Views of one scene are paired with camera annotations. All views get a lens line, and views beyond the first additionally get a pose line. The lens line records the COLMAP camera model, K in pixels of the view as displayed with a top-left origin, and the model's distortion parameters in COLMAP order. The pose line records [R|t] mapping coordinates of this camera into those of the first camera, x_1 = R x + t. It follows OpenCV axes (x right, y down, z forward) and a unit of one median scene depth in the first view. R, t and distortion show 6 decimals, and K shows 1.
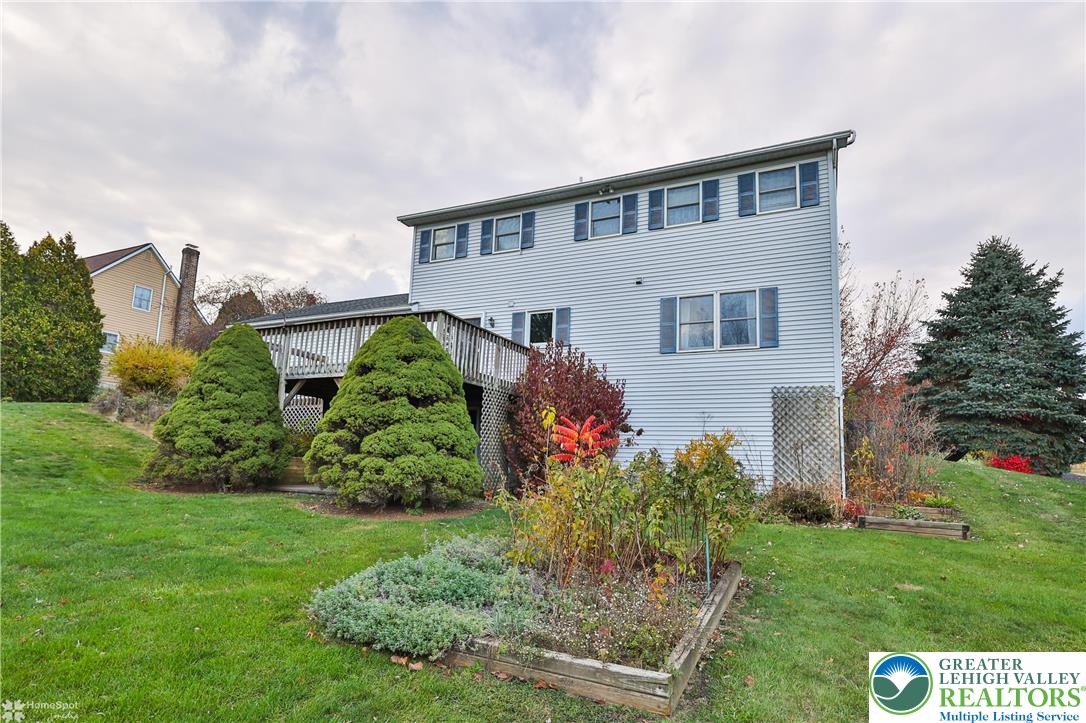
lens RADIAL K [[629.6, 0, 543.0], [0, 629.6, 361.5], [0, 0, 1]] dist [0.006205, 0.000565]
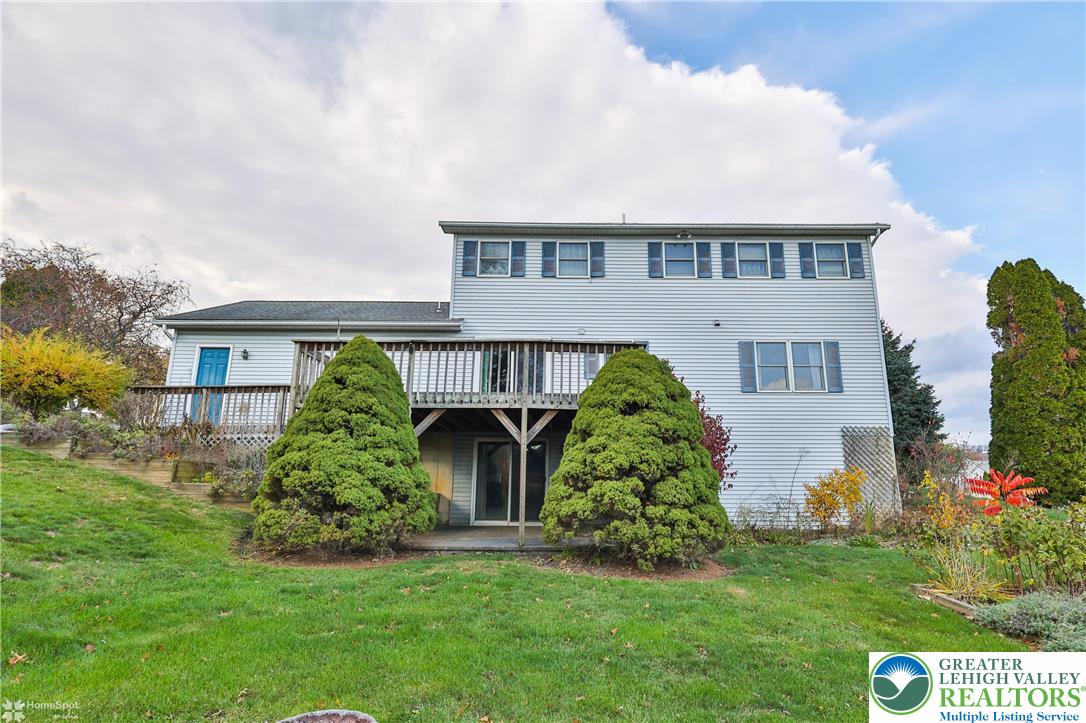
lens RADIAL K [[531.2, 0, 543.0], [0, 531.2, 361.5], [0, 0, 1]] dist [-0.000966, -0.000064]
pose [[0.888444, 0.075561, 0.452724, -0.490664], [-0.051167, 0.996513, -0.065910, 0.011393], [-0.456125, 0.035392, 0.889212, 0.318772]]
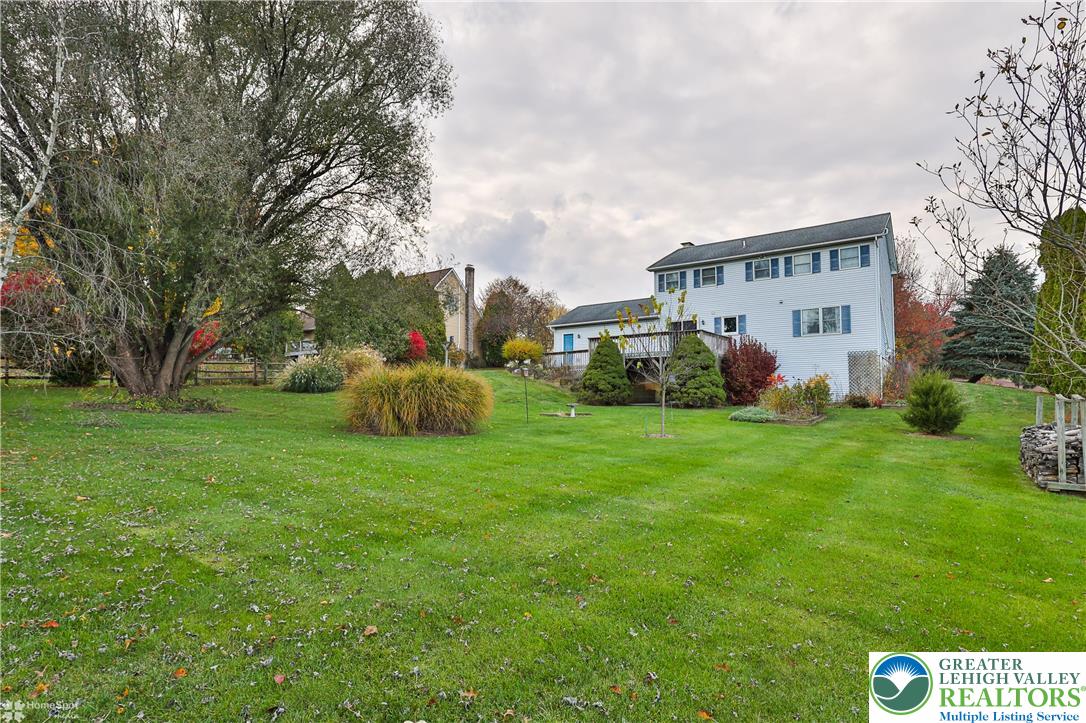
lens RADIAL K [[629.6, 0, 543.0], [0, 629.6, 361.5], [0, 0, 1]] dist [0.006205, 0.000565]
pose [[0.985829, -0.046172, -0.161275, -0.280932], [0.061766, 0.993743, 0.093056, -0.165897], [0.155969, -0.101699, 0.982513, -1.128114]]
